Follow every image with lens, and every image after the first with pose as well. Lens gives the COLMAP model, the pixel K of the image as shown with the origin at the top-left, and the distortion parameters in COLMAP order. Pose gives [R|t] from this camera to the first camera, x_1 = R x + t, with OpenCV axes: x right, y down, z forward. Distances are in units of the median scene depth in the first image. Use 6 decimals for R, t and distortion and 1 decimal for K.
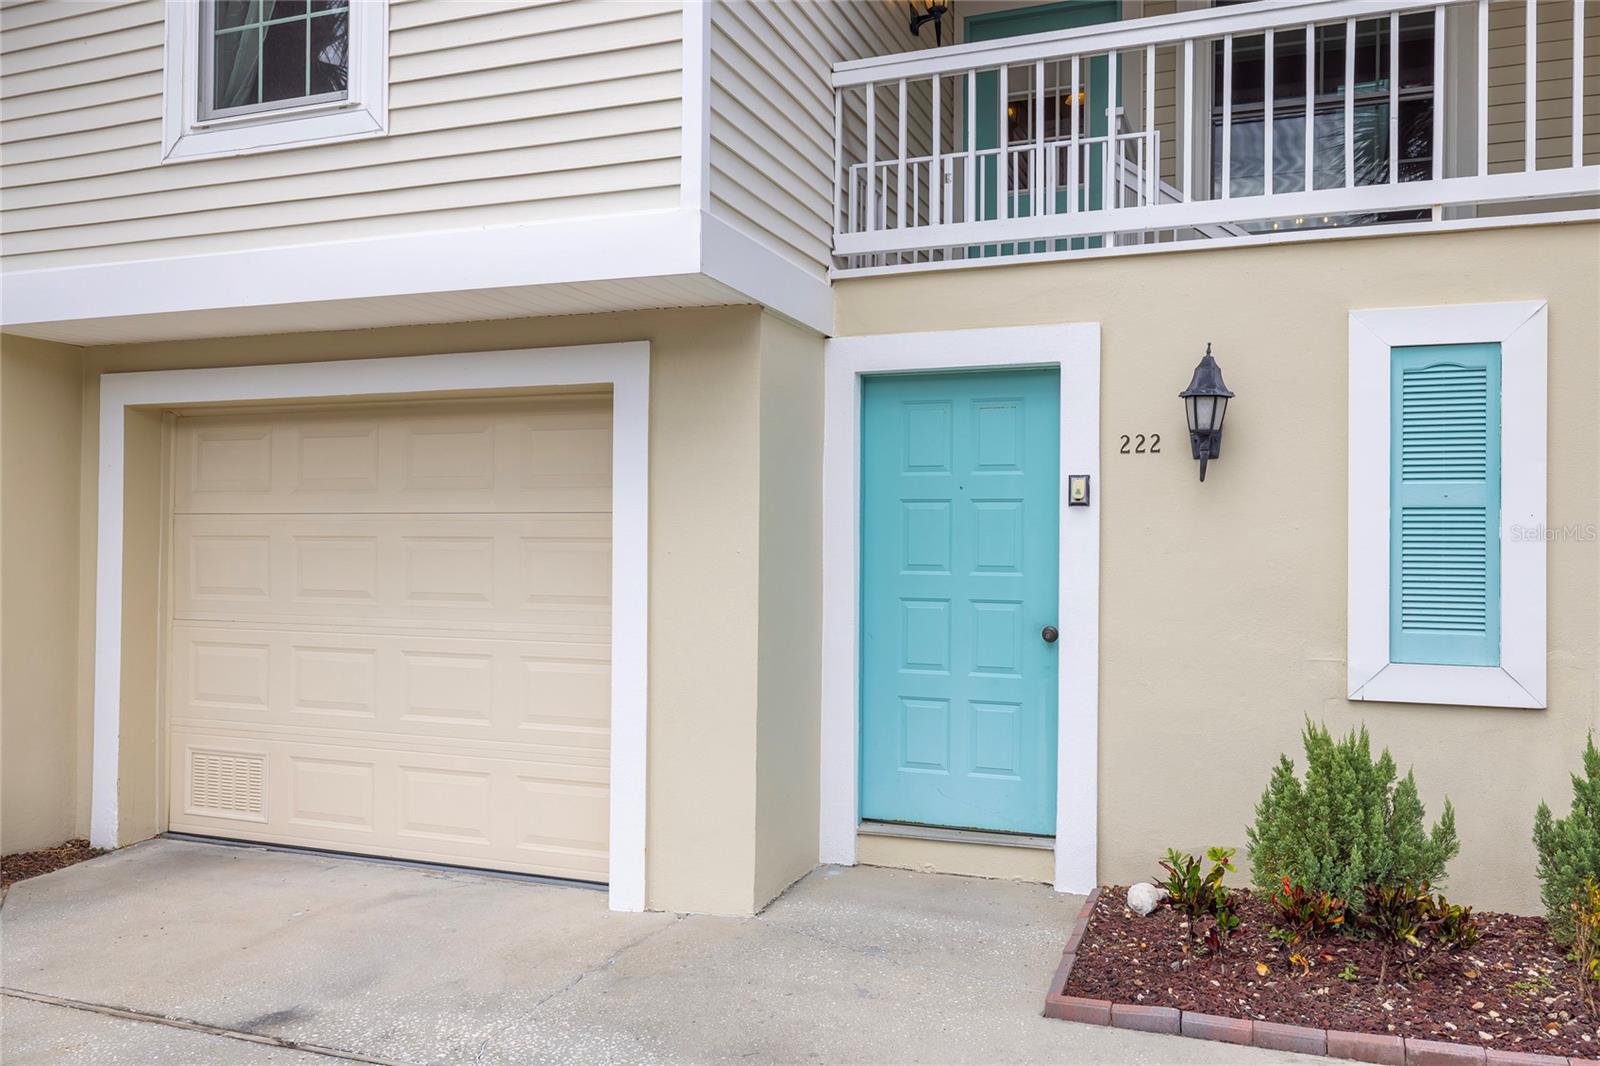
lens RADIAL K [[1219.2, 0, 800.0], [0, 1219.2, 533.0], [0, 0, 1]] dist [0.024775, 0.000044]
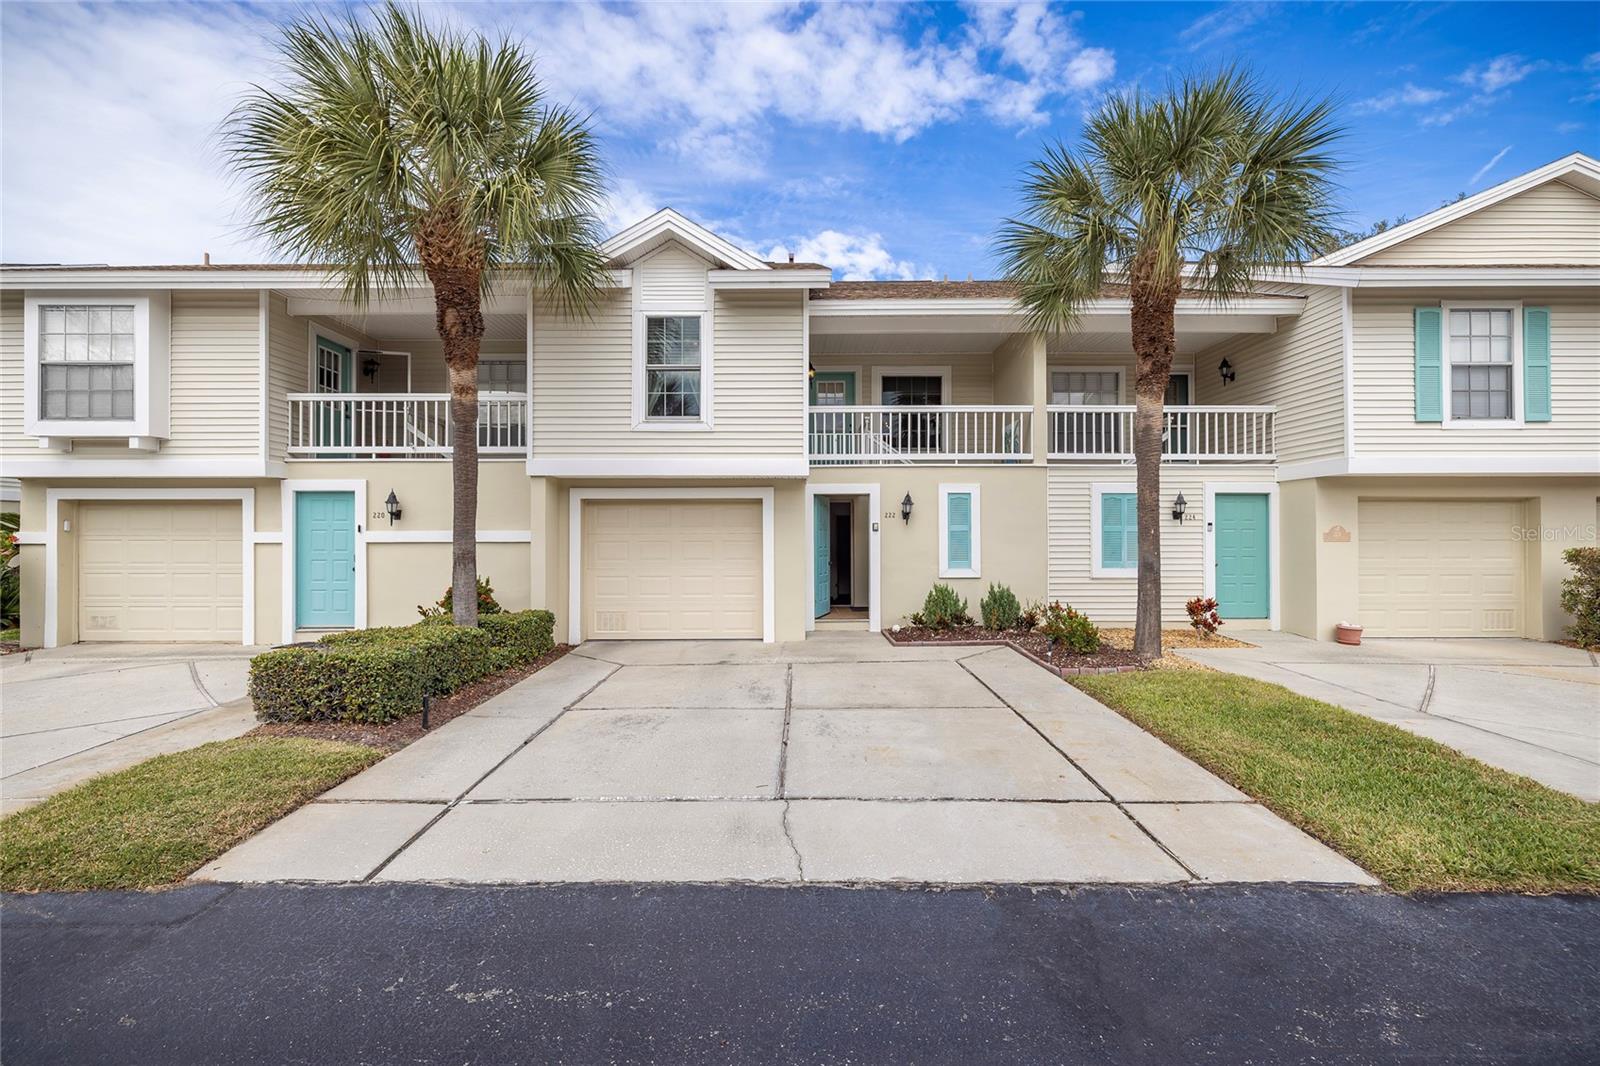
lens RADIAL K [[663.9, 0, 800.0], [0, 663.9, 533.0], [0, 0, 1]] dist [0.008719, 0.000072]
pose [[0.931576, -0.005793, 0.363501, -0.781996], [0.006015, 0.999982, 0.000521, -0.019844], [-0.363497, 0.001702, 0.931594, -0.889983]]
